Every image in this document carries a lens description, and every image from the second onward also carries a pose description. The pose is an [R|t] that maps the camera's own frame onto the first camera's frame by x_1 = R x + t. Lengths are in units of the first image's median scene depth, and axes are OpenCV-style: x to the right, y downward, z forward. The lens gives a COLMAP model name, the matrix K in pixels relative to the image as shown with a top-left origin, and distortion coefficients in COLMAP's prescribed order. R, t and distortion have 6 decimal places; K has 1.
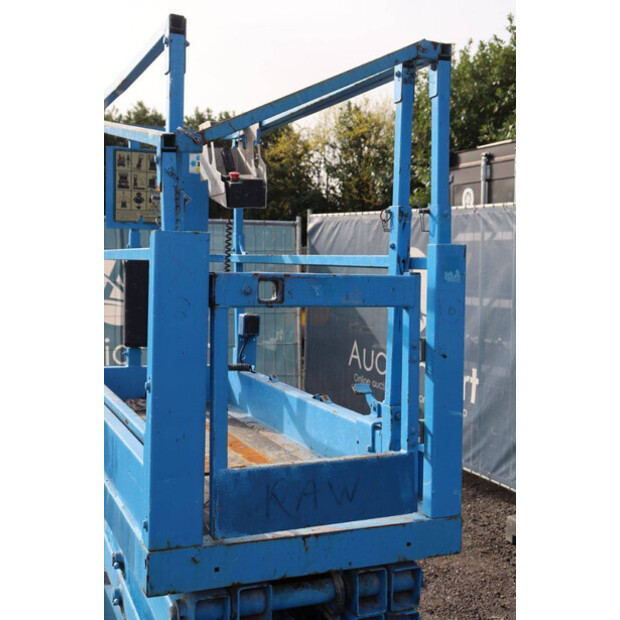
lens RADIAL K [[789.8, 0, 310.8], [0, 789.8, 311.1], [0, 0, 1]] dist [0.041331, 0.000000]
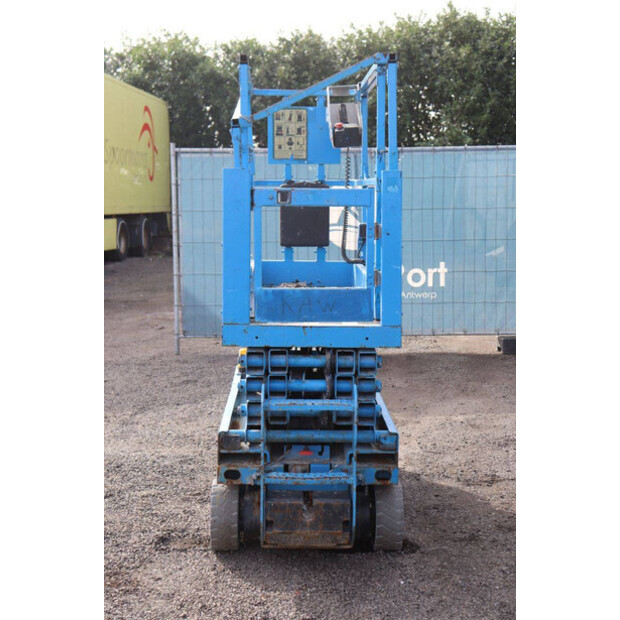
lens RADIAL K [[1016.4, 0, 311.9], [0, 1016.4, 310.8], [0, 0, 1]] dist [0.198637, 0.000000]
pose [[0.926787, 0.024918, -0.374759, 0.523560], [-0.005885, 0.998638, 0.051847, 0.066531], [0.375540, -0.045846, 0.925671, -0.714985]]
